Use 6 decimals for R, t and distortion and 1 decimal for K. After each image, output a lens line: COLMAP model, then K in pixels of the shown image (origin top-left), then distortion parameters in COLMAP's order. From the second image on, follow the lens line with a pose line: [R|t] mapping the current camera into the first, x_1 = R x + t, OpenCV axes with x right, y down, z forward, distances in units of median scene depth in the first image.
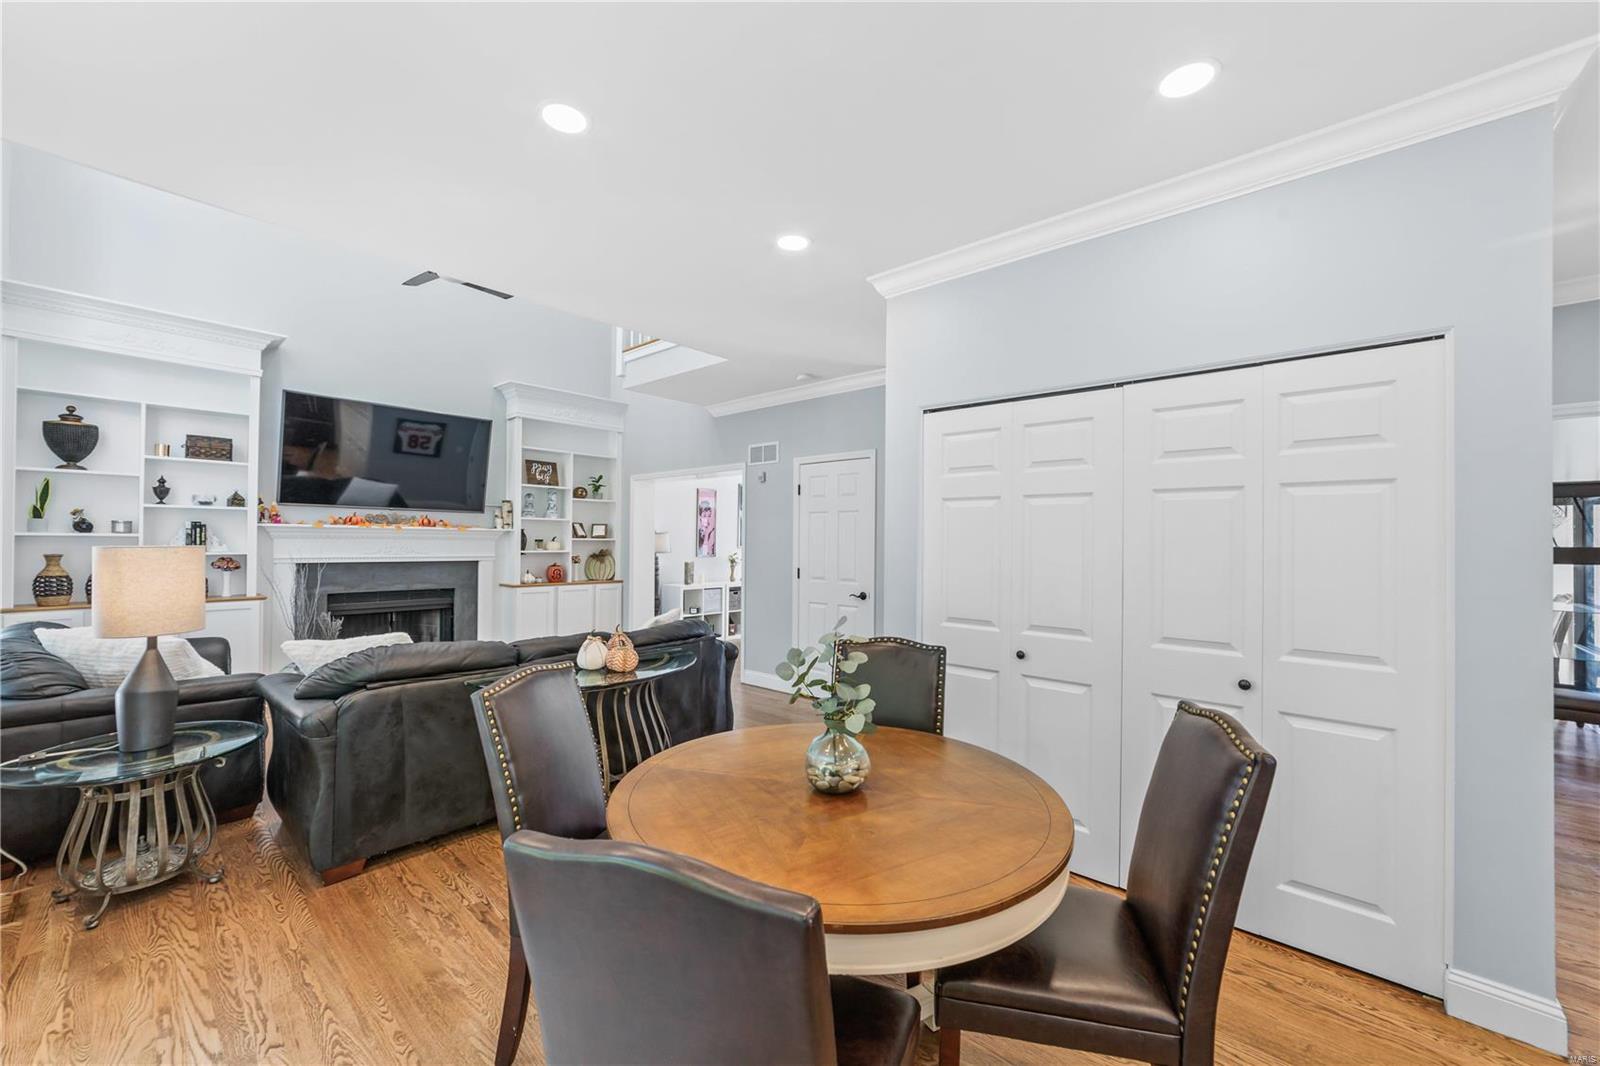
lens RADIAL K [[619.2, 0, 786.3], [0, 619.2, 543.5], [0, 0, 1]] dist [-0.022345, 0.007912]
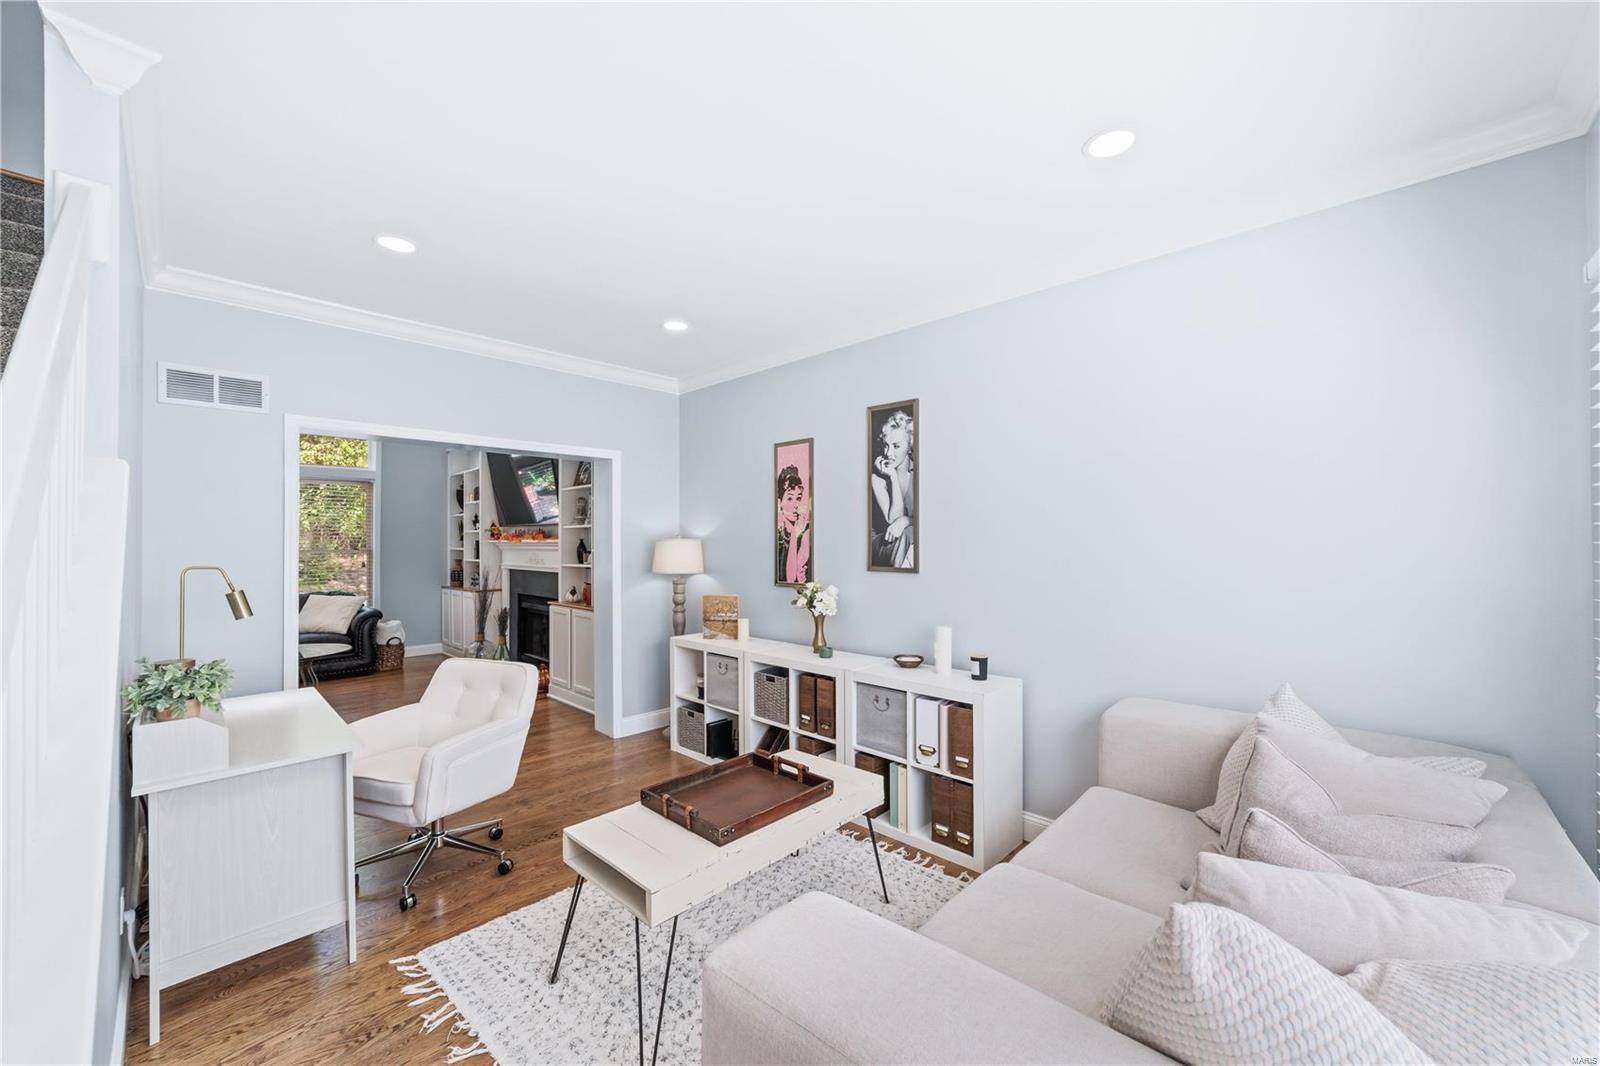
lens RADIAL K [[625.5, 0, 799.6], [0, 625.5, 538.0], [0, 0, 1]] dist [-0.025983, 0.008562]
pose [[-0.019356, -0.020007, -0.999612, 0.532817], [-0.002499, 0.999798, -0.019962, -0.010024], [0.999810, 0.002112, -0.019402, 1.621772]]
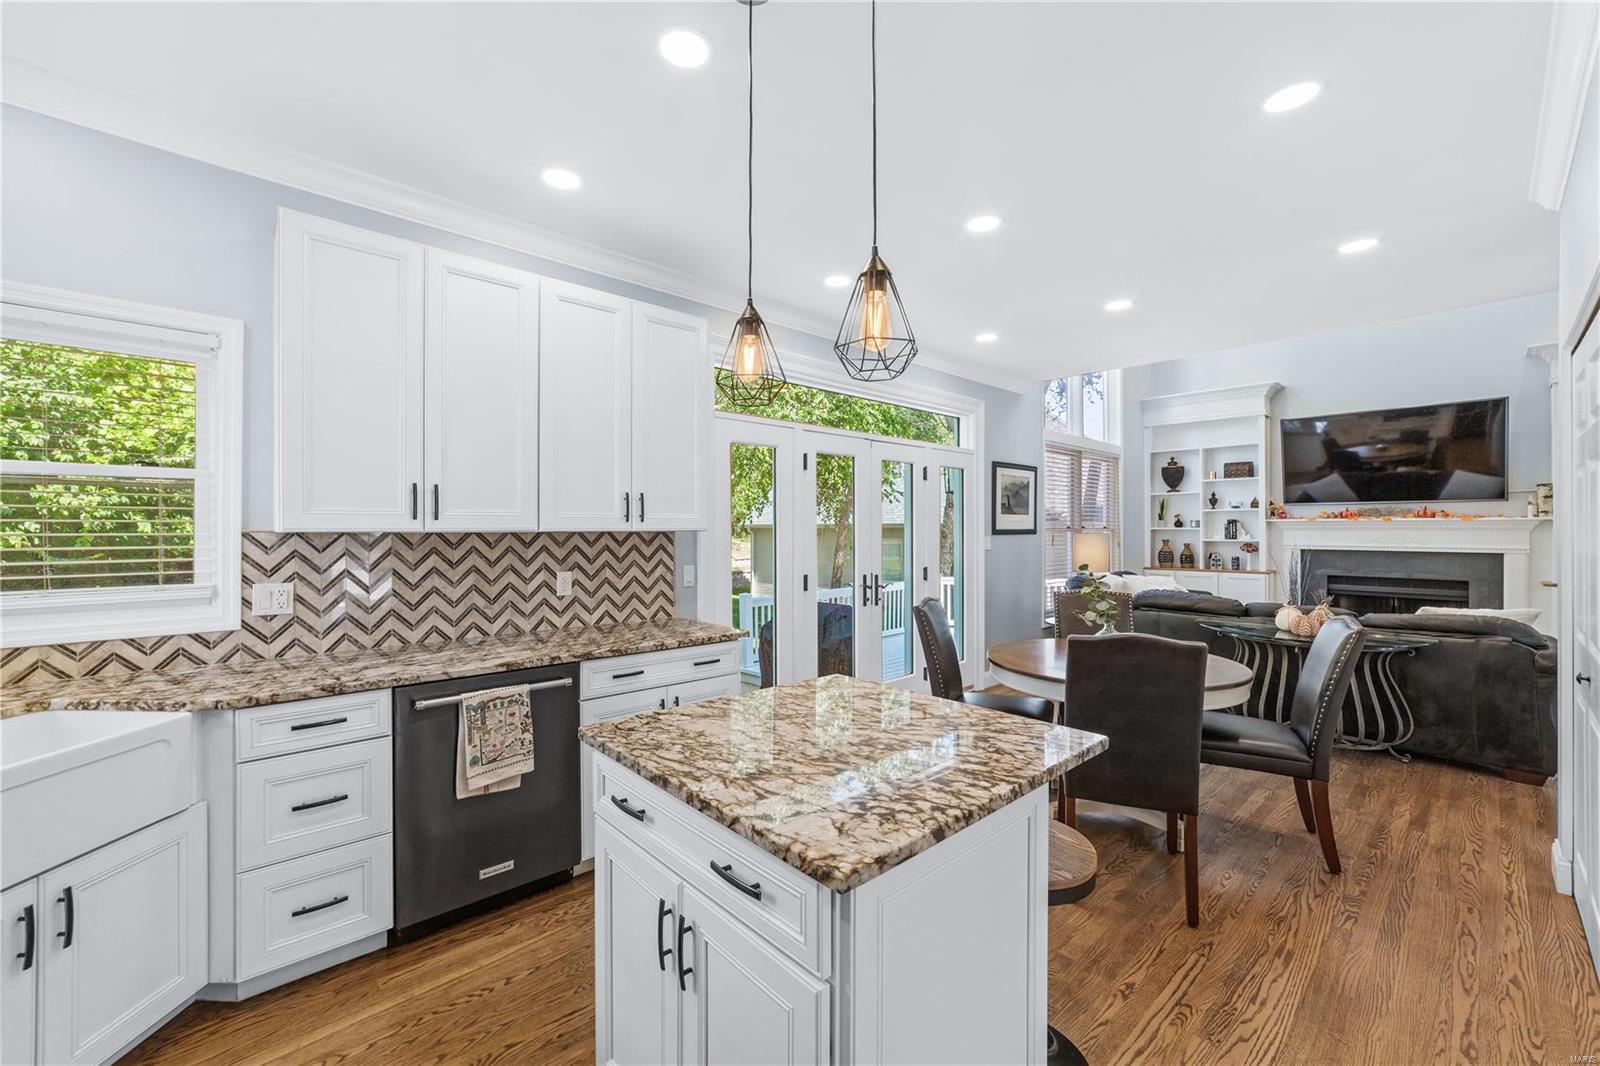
lens RADIAL K [[634.6, 0, 795.4], [0, 634.6, 529.1], [0, 0, 1]] dist [-0.026321, 0.008845]
pose [[-0.108525, -0.010146, -0.994042, 0.618000], [-0.005711, 0.999938, -0.009583, 0.008170], [0.994077, 0.004637, -0.108576, 0.079516]]
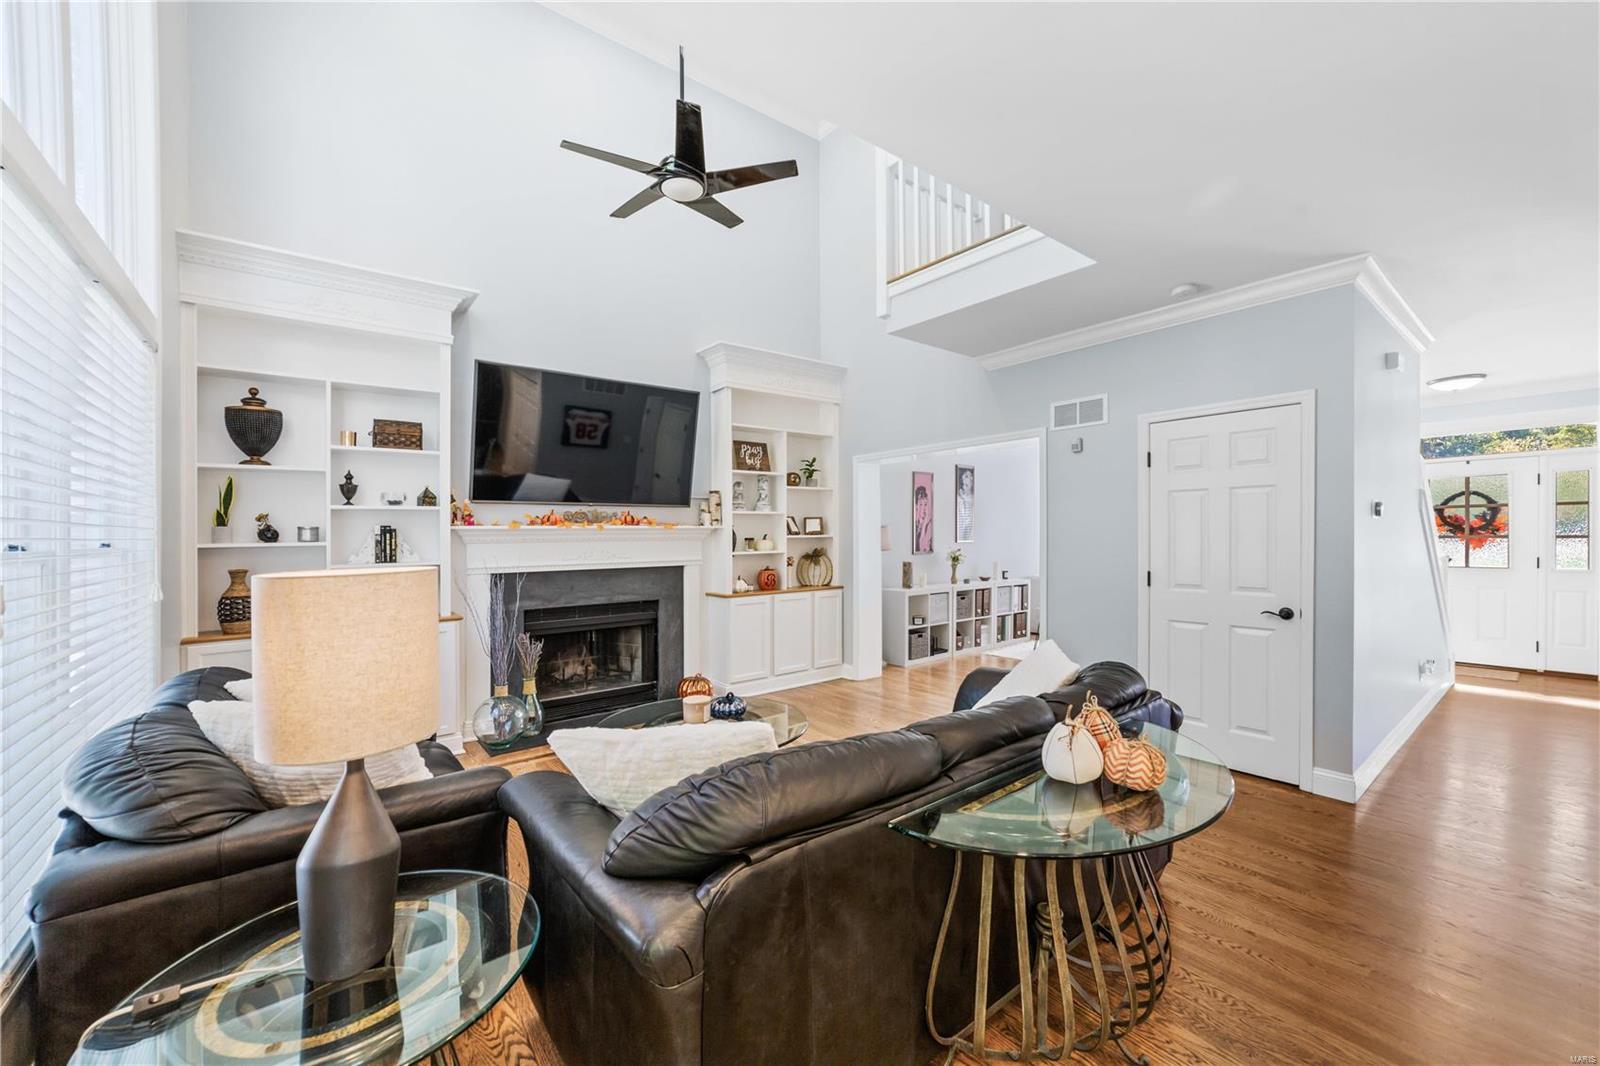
lens RADIAL K [[625.2, 0, 795.7], [0, 625.2, 536.7], [0, 0, 1]] dist [-0.043976, 0.014847]
pose [[0.986764, -0.021197, -0.160769, -0.261051], [0.021341, 0.999772, -0.000829, -0.007801], [0.160750, -0.002613, 0.986992, 0.246418]]
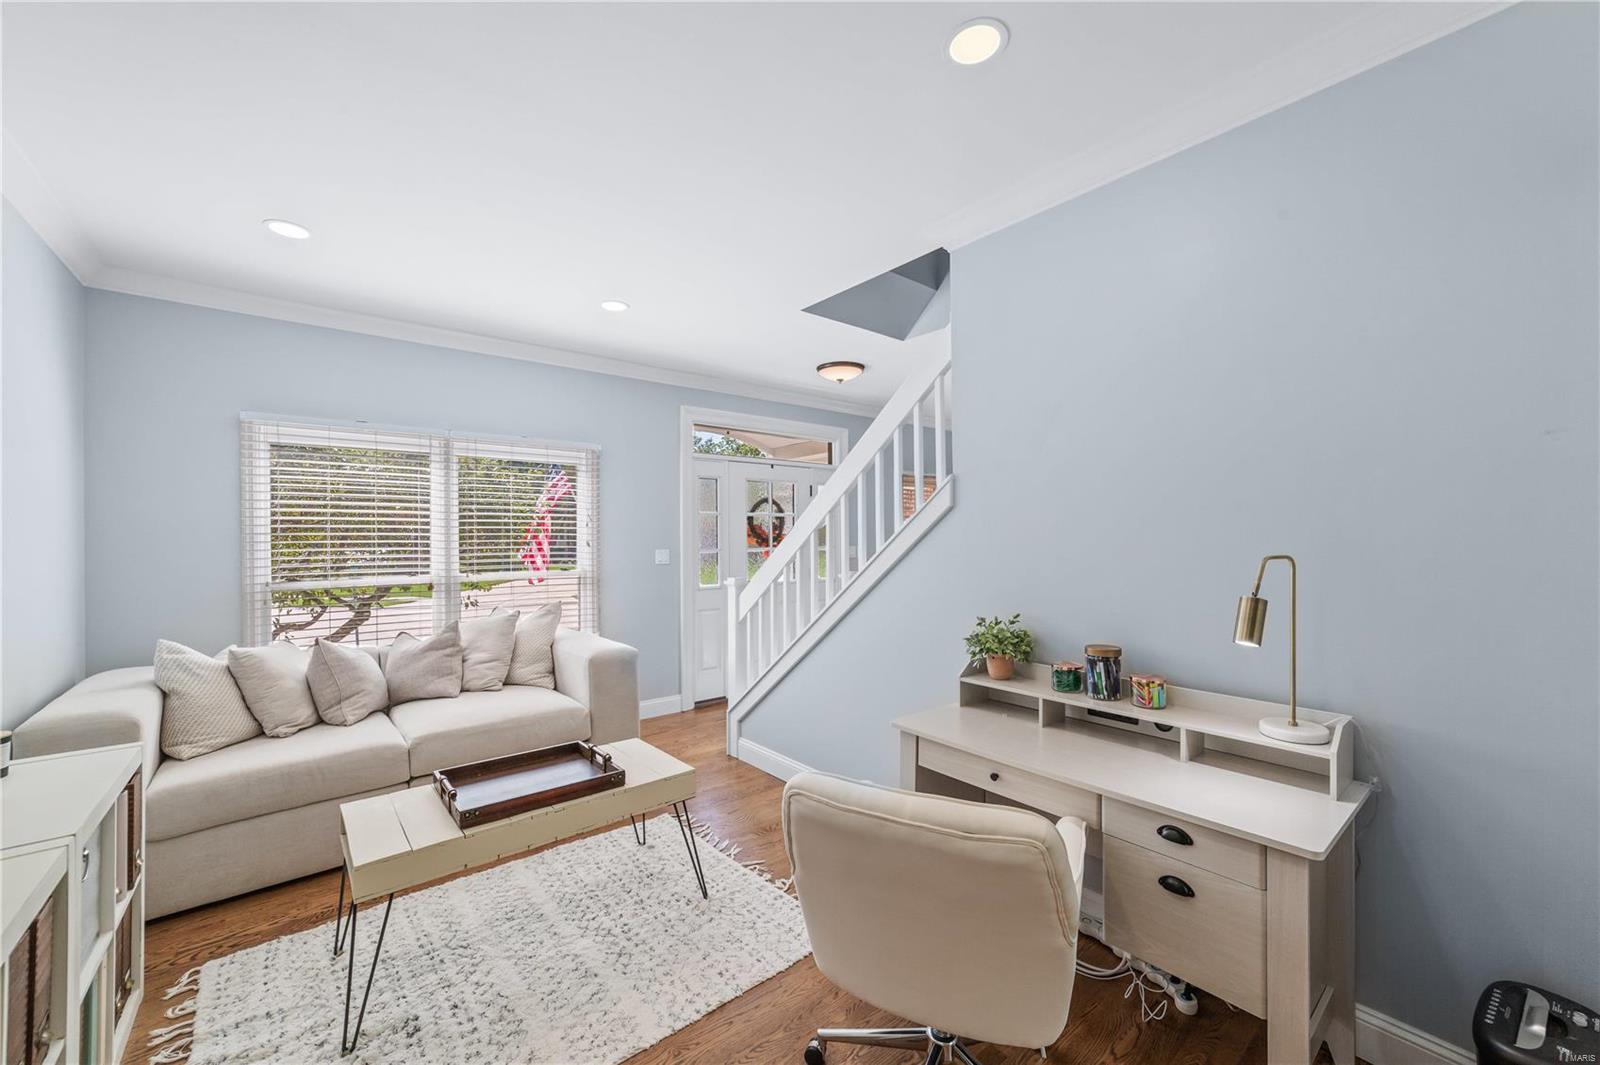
lens RADIAL K [[624.6, 0, 793.2], [0, 624.6, 523.4], [0, 0, 1]] dist [-0.024646, 0.008575]
pose [[0.146718, 0.009636, 0.989131, -0.250818], [0.007008, 0.999917, -0.010780, -0.013452], [-0.989154, 0.008513, 0.146639, 1.349243]]
